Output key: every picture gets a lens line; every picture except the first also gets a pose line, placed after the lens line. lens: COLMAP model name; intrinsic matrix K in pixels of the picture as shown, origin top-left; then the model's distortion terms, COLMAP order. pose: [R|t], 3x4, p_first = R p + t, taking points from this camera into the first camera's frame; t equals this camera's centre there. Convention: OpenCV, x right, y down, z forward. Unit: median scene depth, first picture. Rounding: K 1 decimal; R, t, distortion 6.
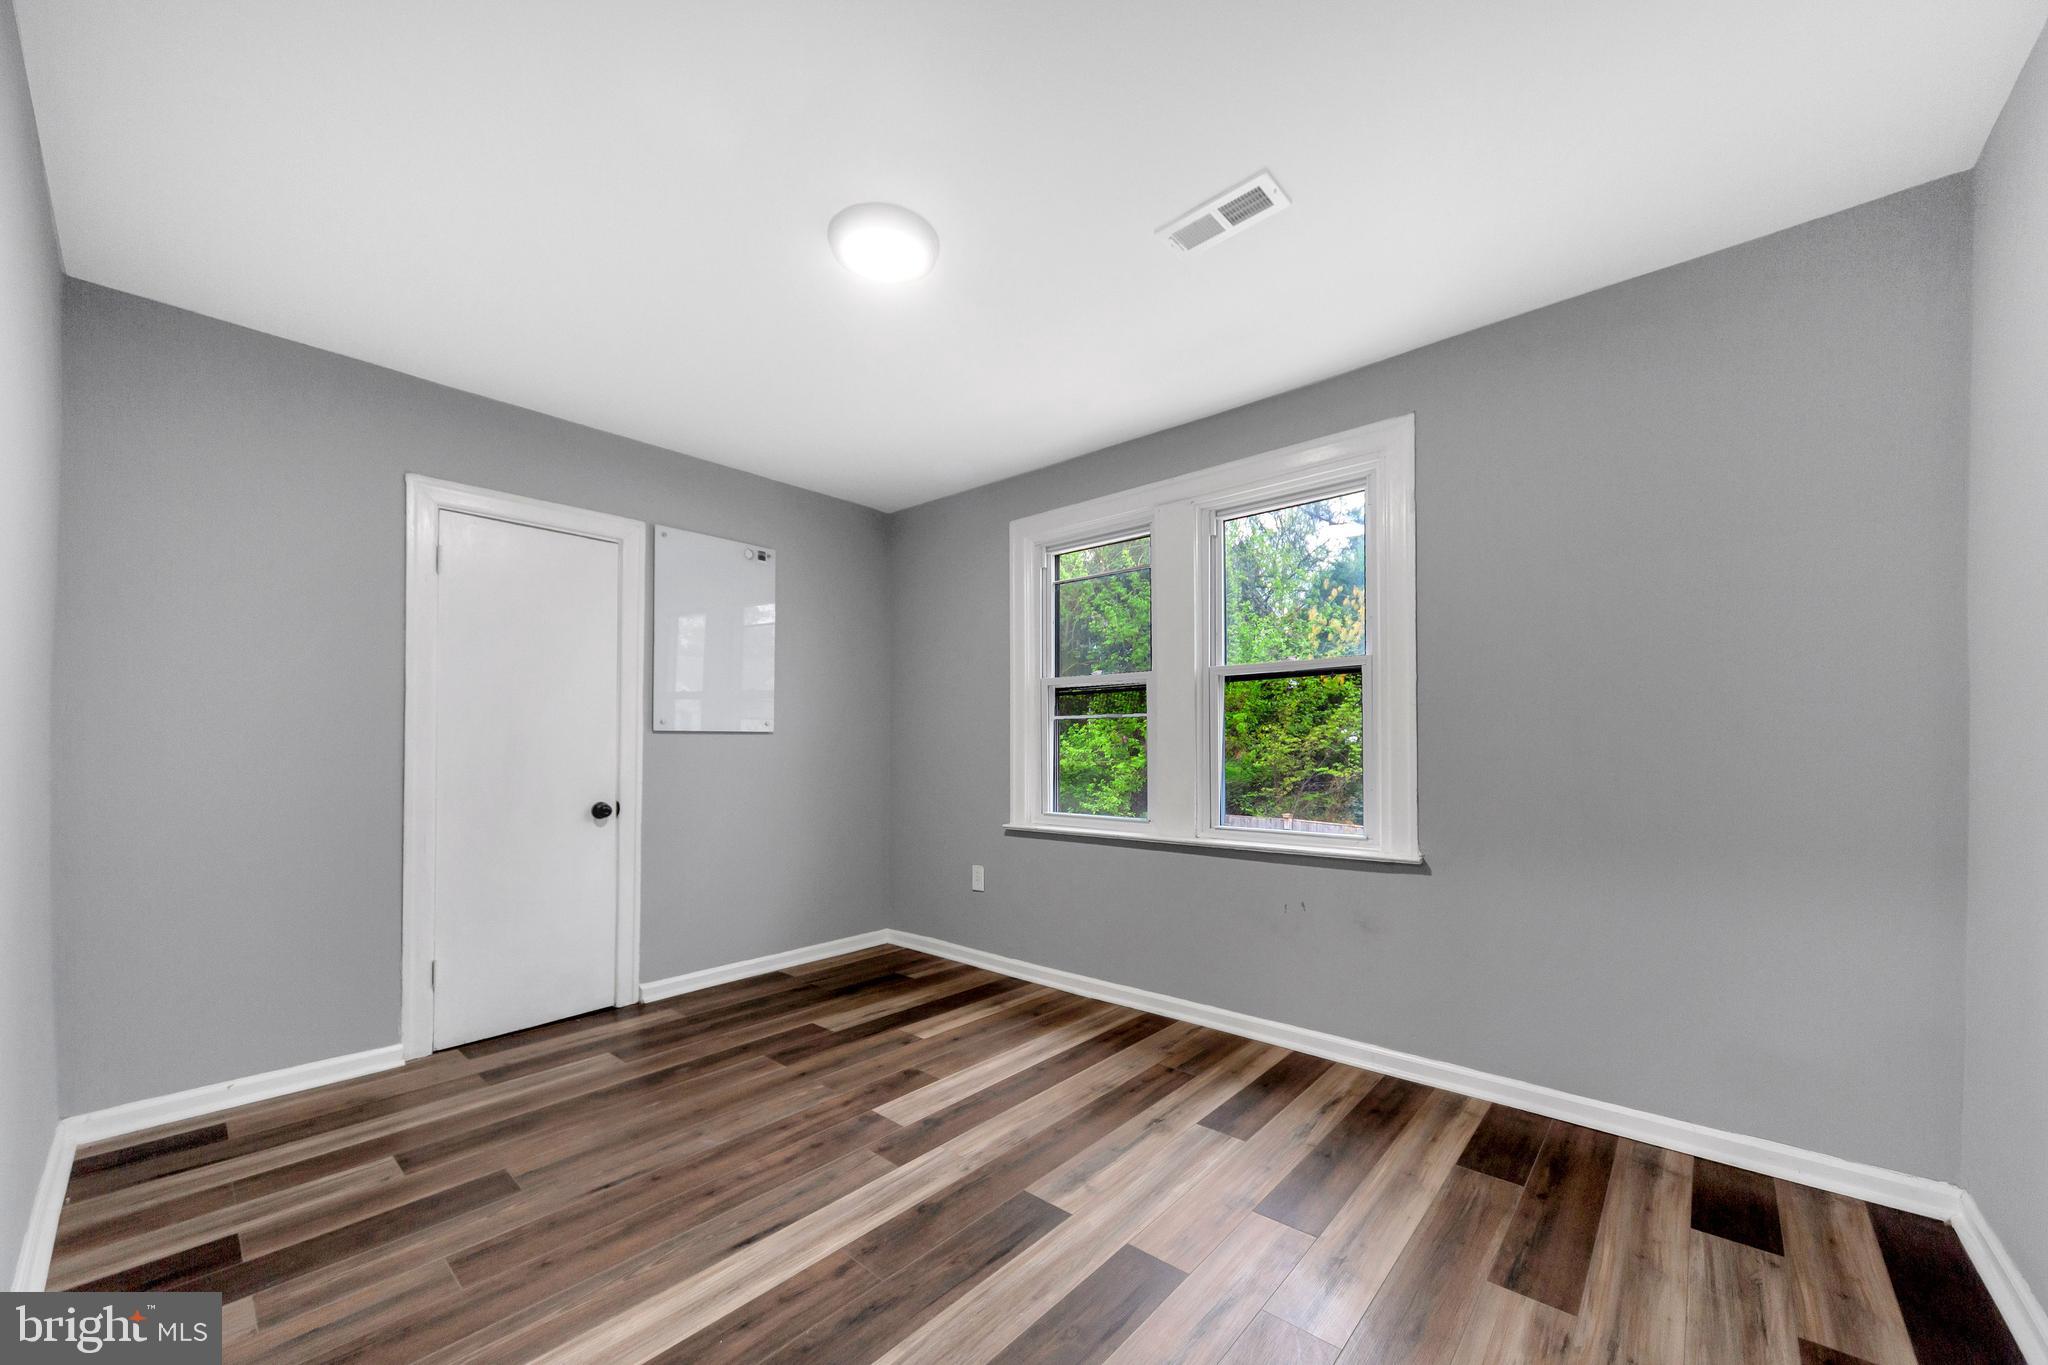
lens RADIAL K [[740.5, 0, 1003.5], [0, 740.5, 718.3], [0, 0, 1]] dist [-0.000863, -0.000185]
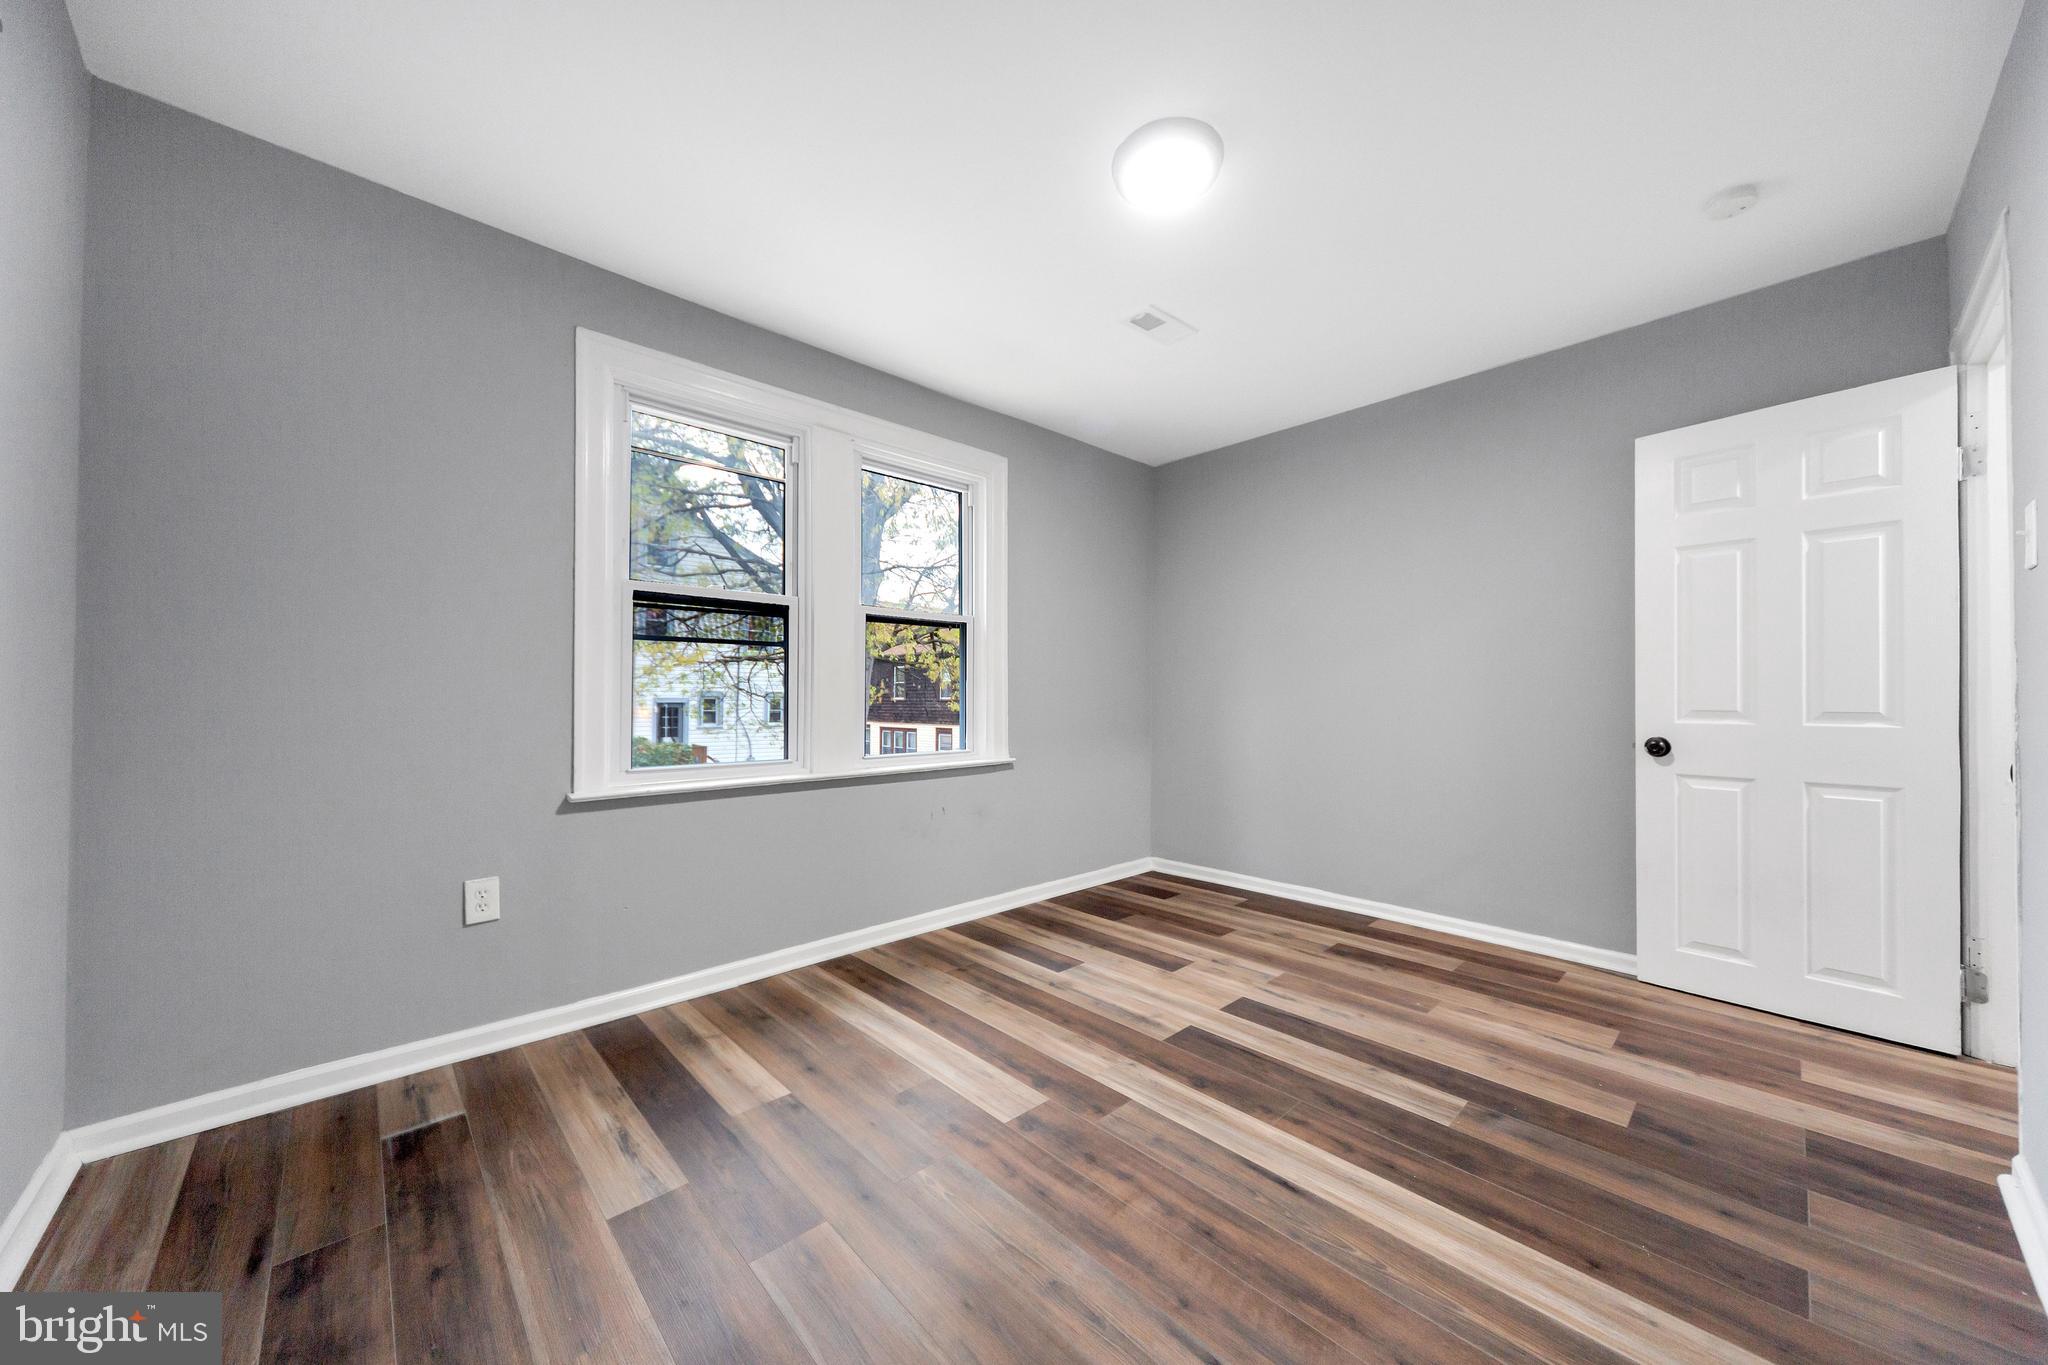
lens RADIAL K [[710.1, 0, 1024.0], [0, 710.1, 682.5], [0, 0, 1]] dist [0.005534, -0.000509]
pose [[0.100376, 0.024192, 0.994655, -0.978890], [-0.039166, 0.999026, -0.020346, 0.071632], [-0.994178, -0.036914, 0.101226, 0.948142]]
